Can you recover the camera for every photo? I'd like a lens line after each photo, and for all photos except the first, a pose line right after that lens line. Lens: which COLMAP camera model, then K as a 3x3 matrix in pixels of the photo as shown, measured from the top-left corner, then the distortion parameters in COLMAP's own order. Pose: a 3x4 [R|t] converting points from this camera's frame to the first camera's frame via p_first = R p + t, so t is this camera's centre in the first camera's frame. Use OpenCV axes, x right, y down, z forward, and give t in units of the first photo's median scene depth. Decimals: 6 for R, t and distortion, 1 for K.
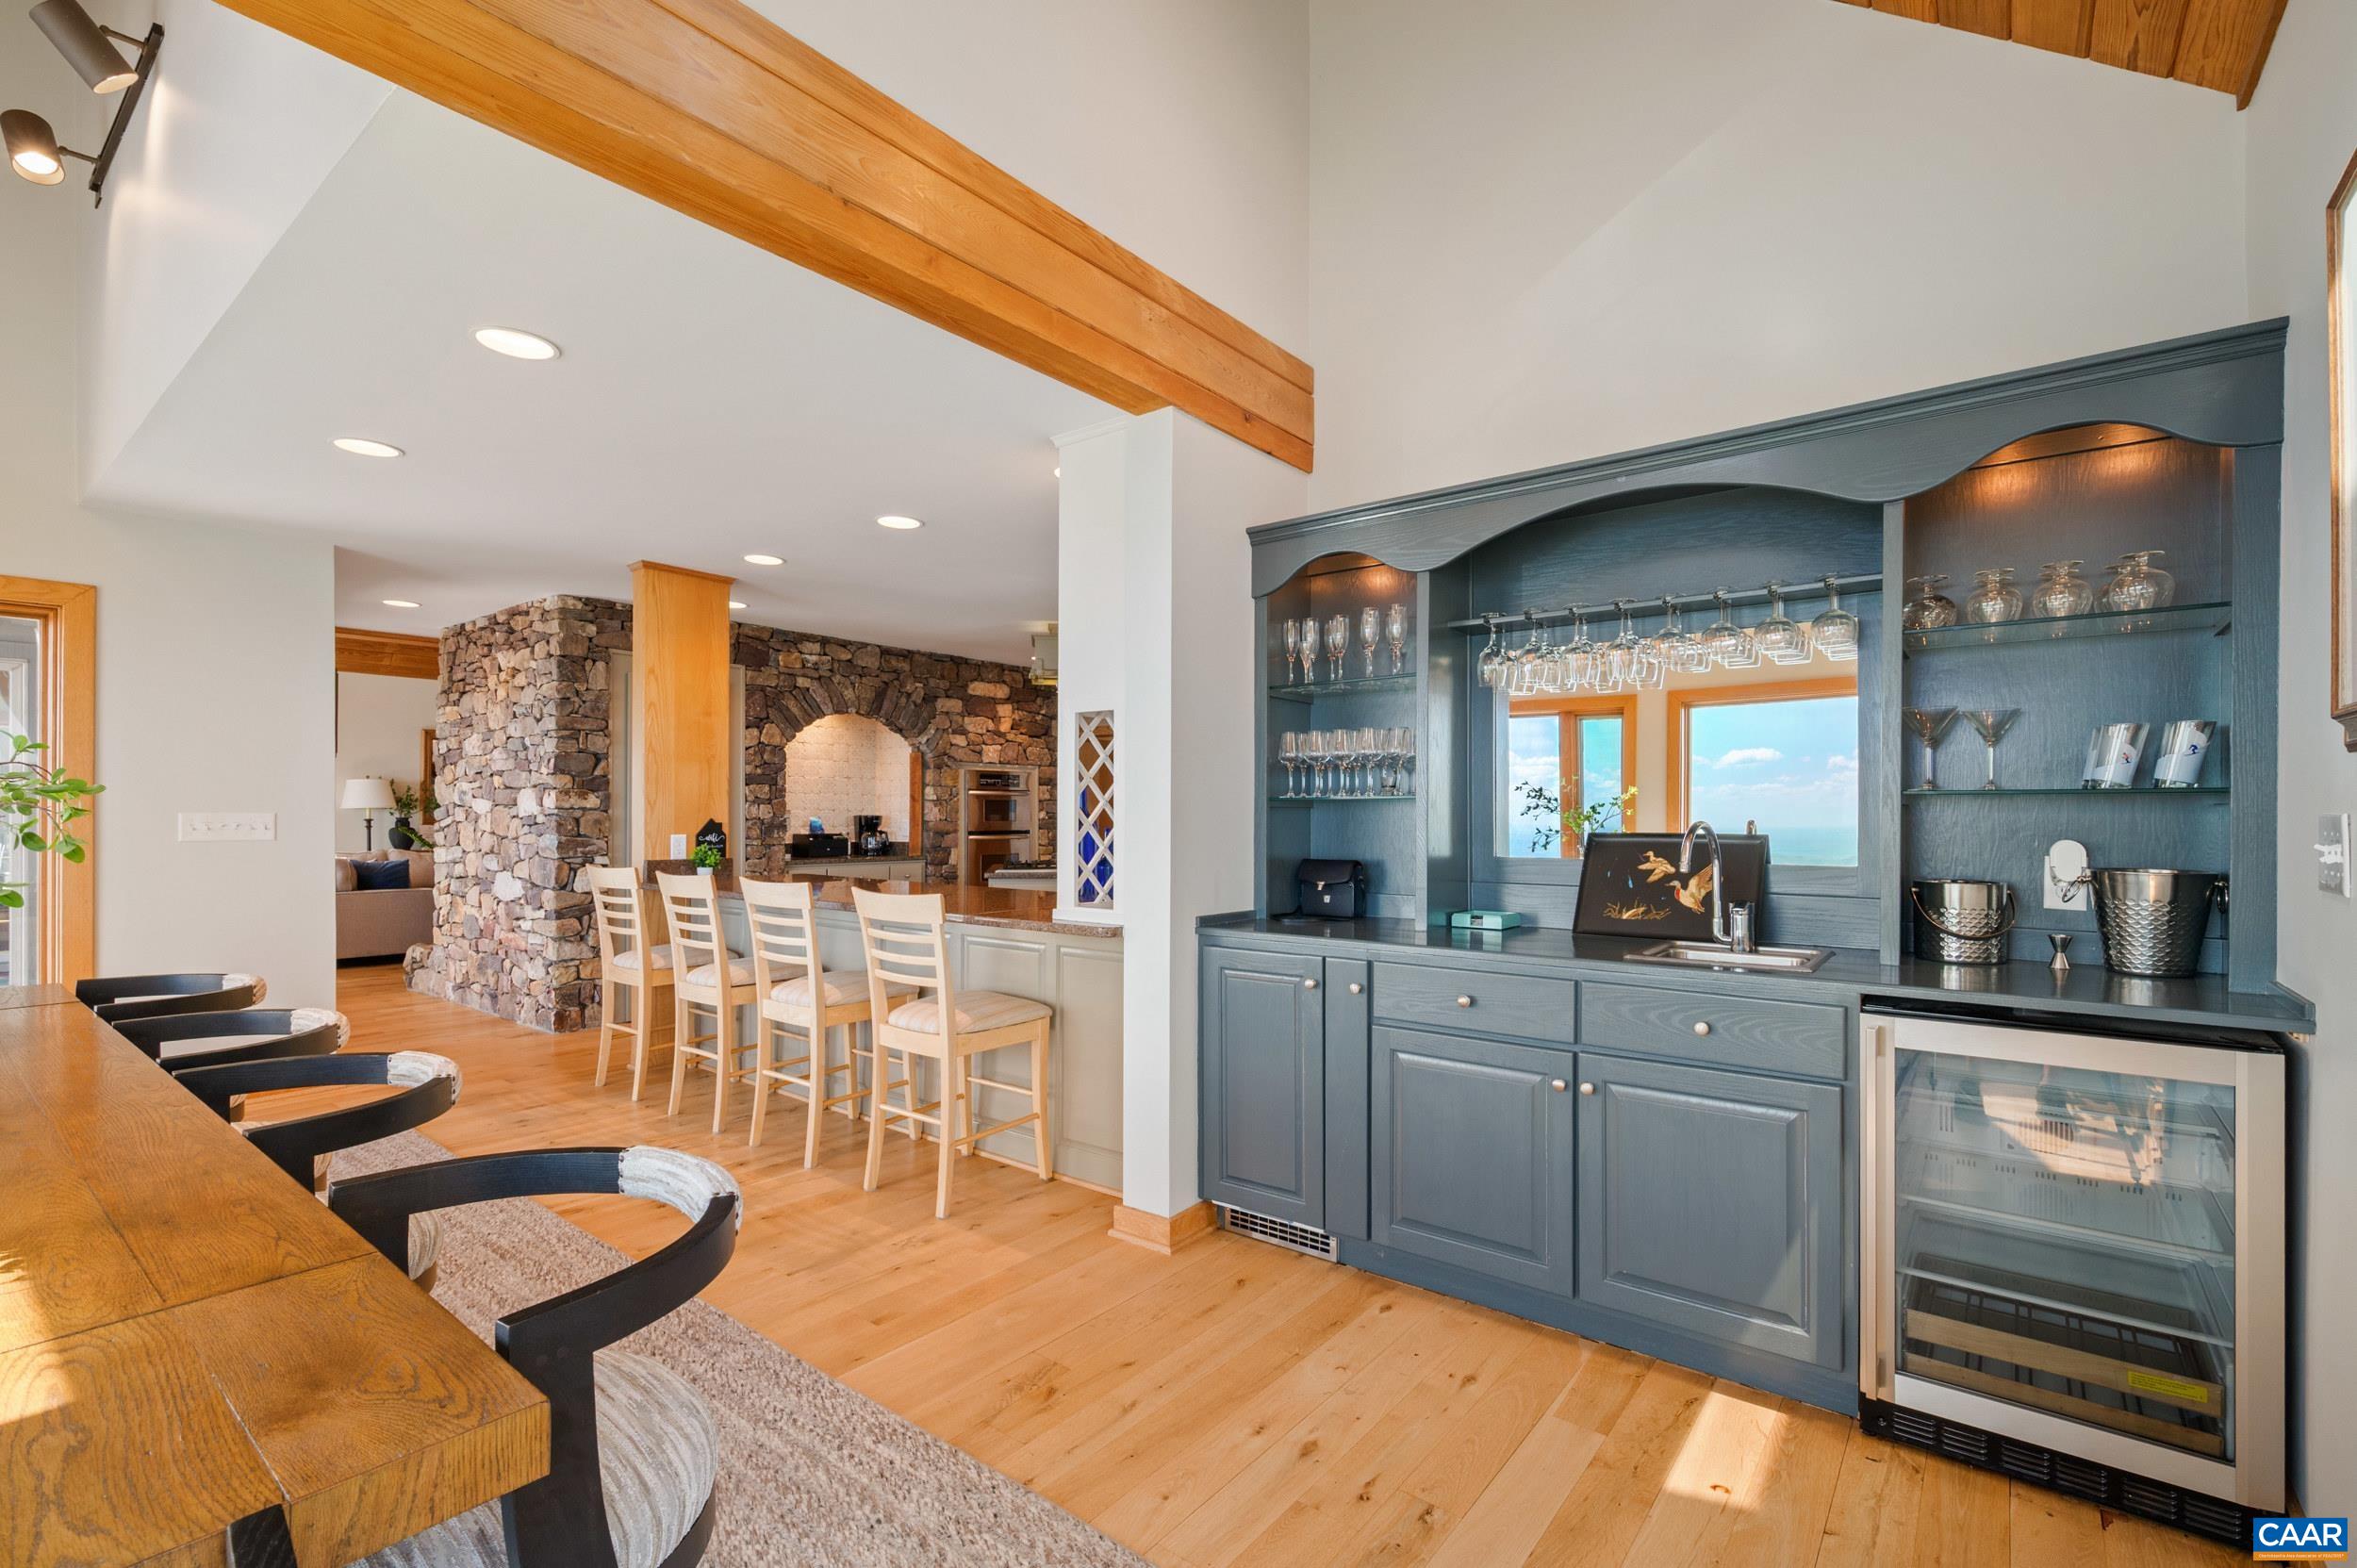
lens RADIAL K [[1061.1, 0, 1180.8], [0, 1061.1, 801.0], [0, 0, 1]] dist [-0.000832, -0.000654]
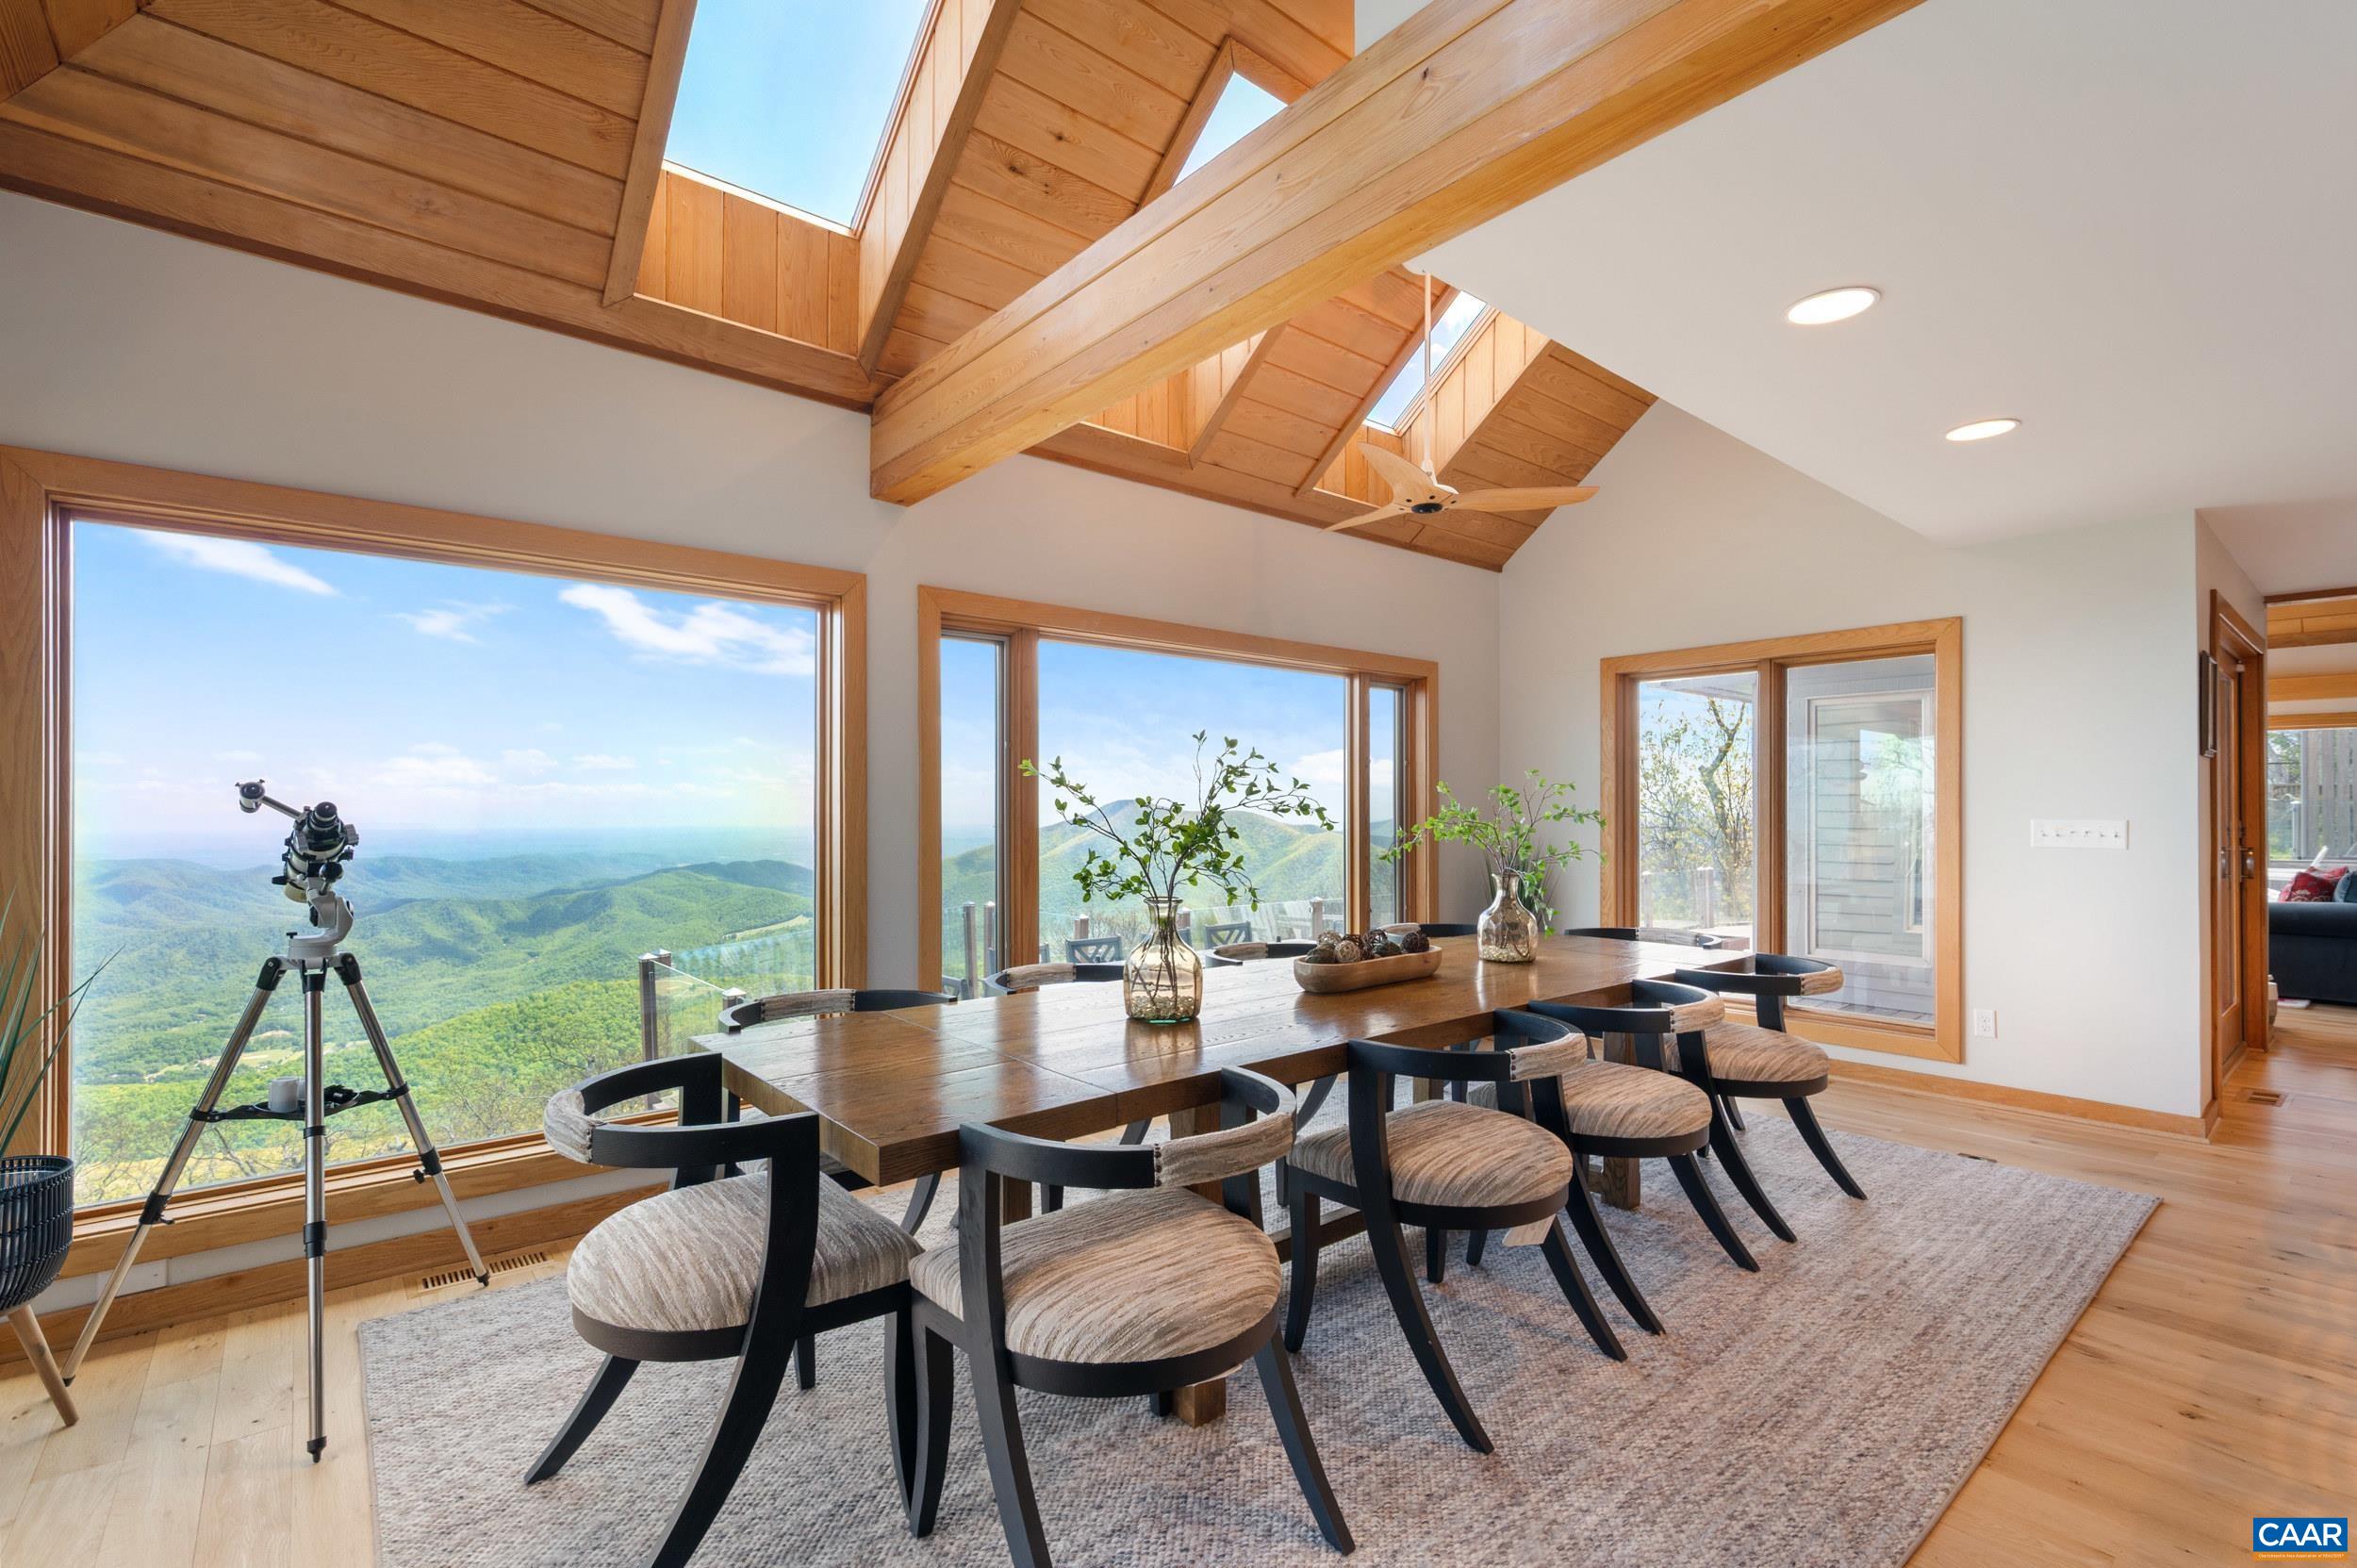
lens RADIAL K [[1061.1, 0, 1187.9], [0, 1061.1, 803.6], [0, 0, 1]] dist [-0.000832, -0.000654]
pose [[-0.192697, -0.002321, -0.981256, 0.235980], [0.010142, 0.999939, -0.004357, -0.008094], [0.981206, -0.010792, -0.192662, 0.410906]]
